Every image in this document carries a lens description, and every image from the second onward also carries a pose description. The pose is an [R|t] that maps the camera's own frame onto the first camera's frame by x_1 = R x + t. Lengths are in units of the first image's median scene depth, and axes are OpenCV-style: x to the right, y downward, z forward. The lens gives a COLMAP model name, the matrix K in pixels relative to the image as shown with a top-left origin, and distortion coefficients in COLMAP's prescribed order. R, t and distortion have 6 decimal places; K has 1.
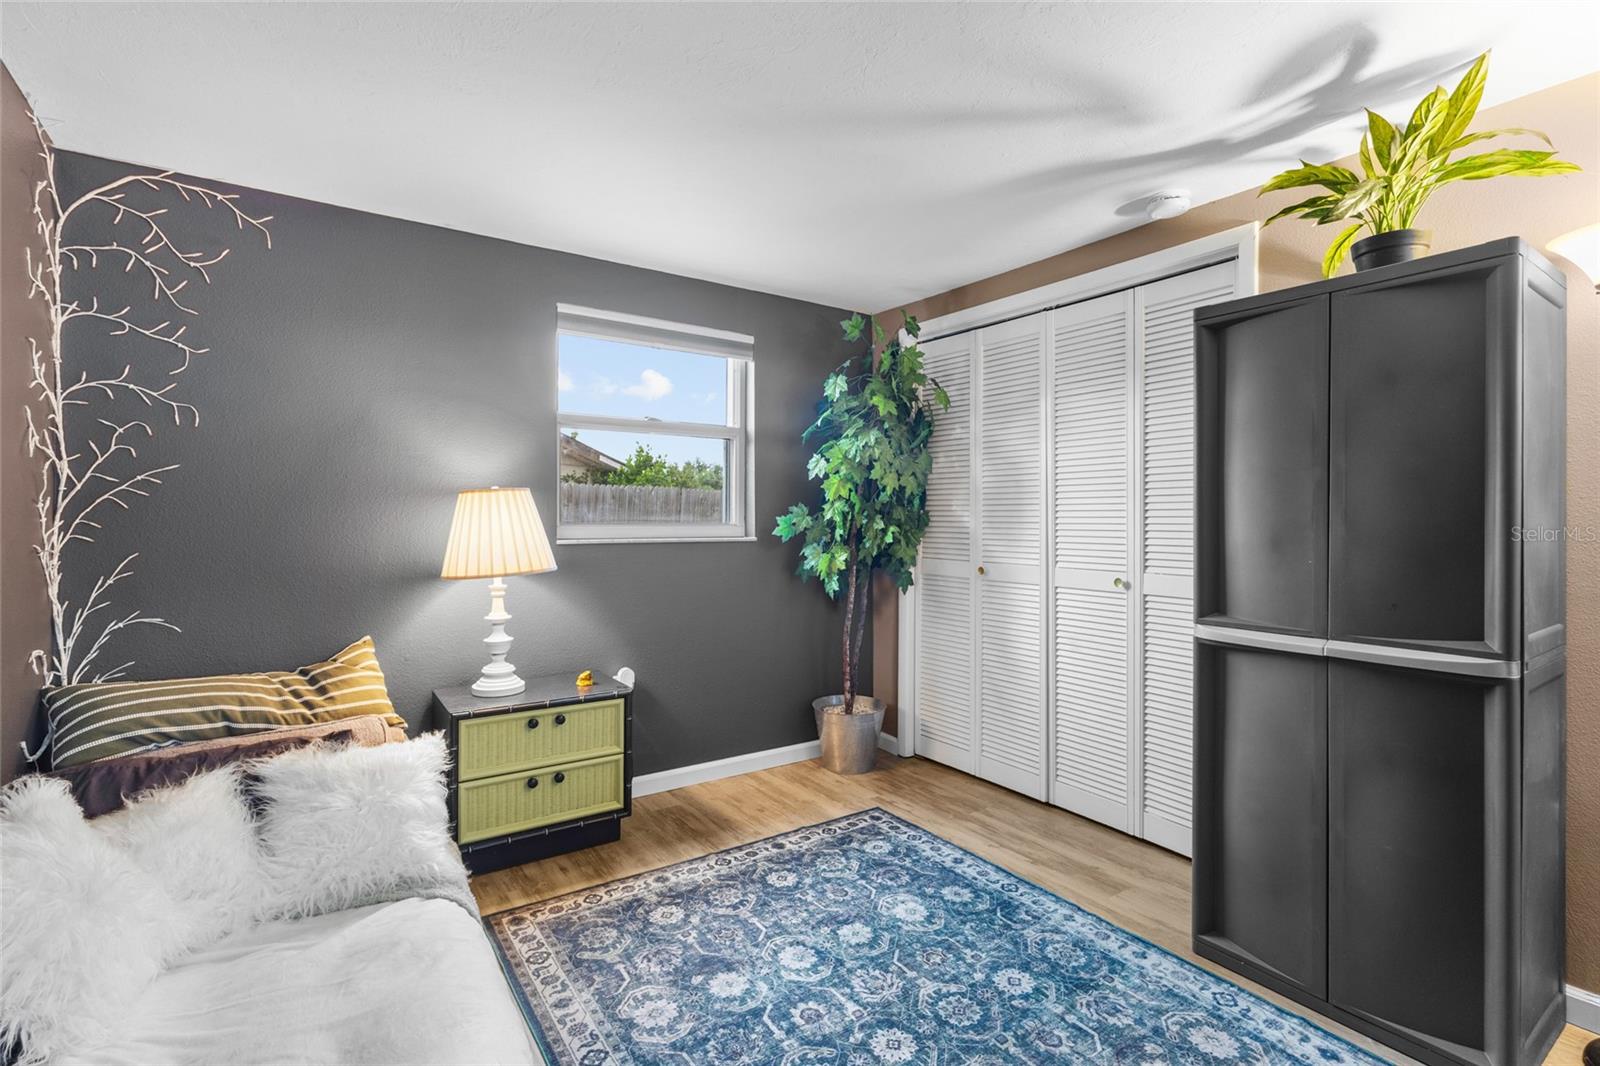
lens RADIAL K [[741.9, 0, 798.5], [0, 741.9, 518.7], [0, 0, 1]] dist [0.002308, 0.002762]
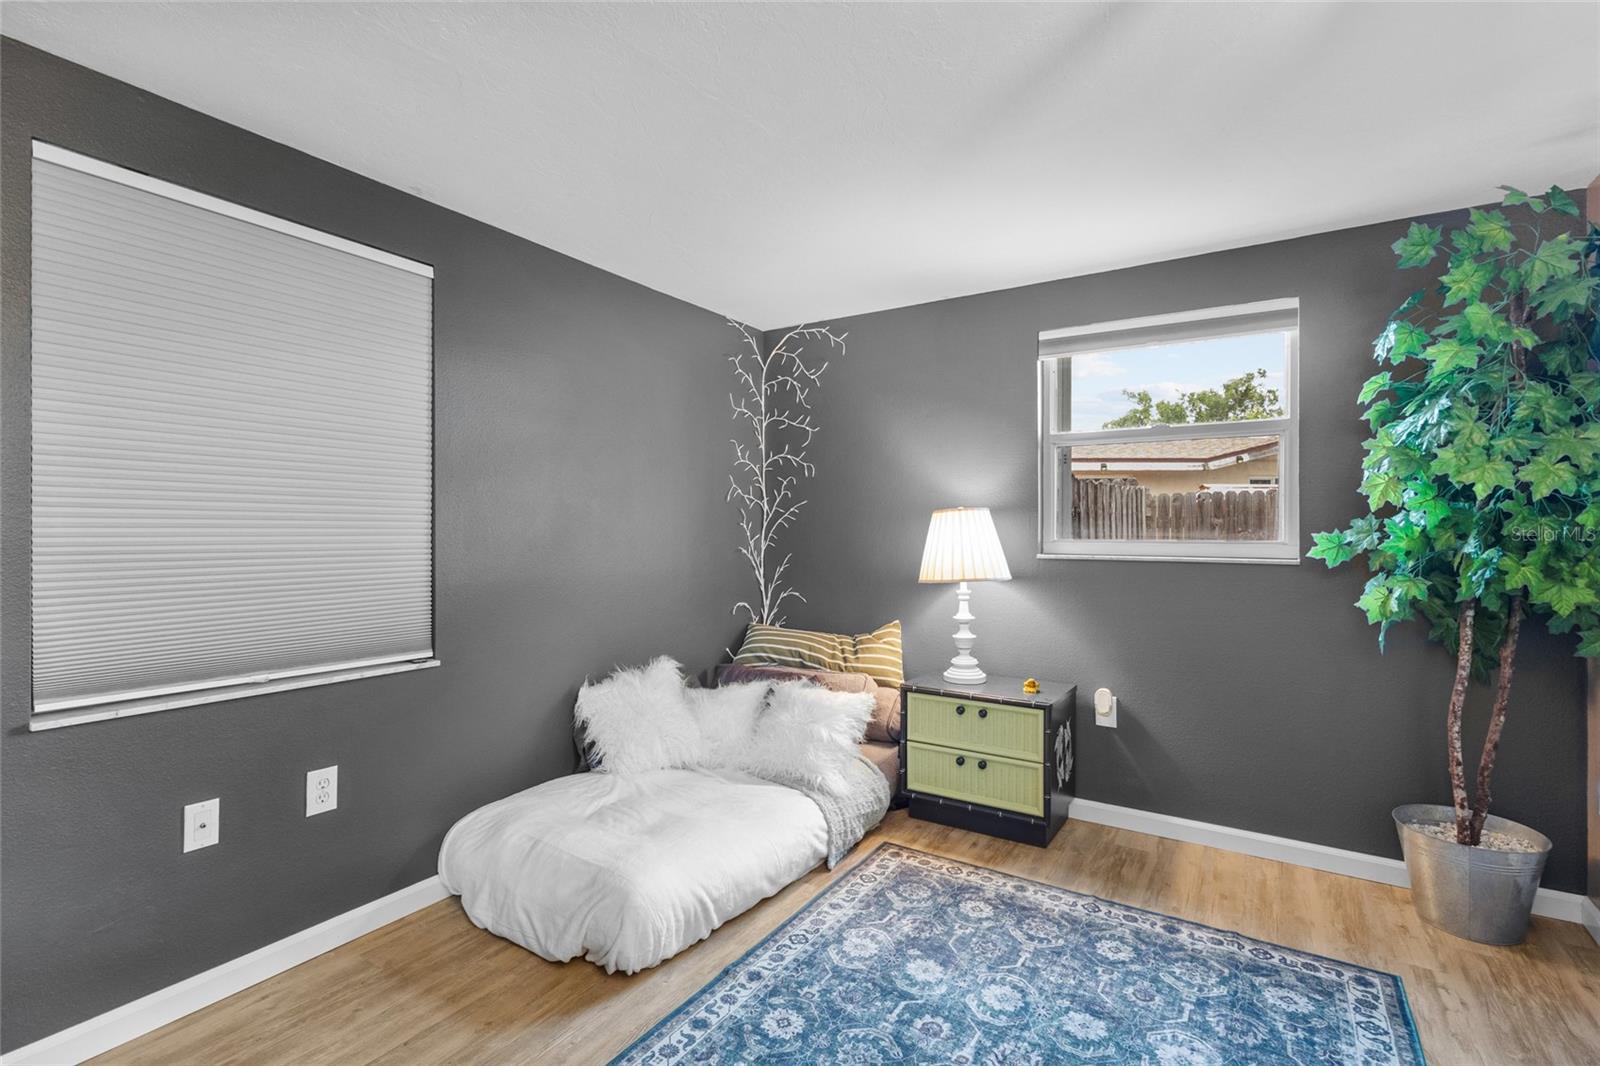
lens RADIAL K [[741.9, 0, 796.8], [0, 741.9, 536.8], [0, 0, 1]] dist [0.002308, 0.002762]
pose [[0.388240, 0.008695, -0.921517, 0.613535], [-0.001097, 0.999959, 0.008973, -0.006929], [0.921557, -0.002473, 0.388234, 0.310179]]
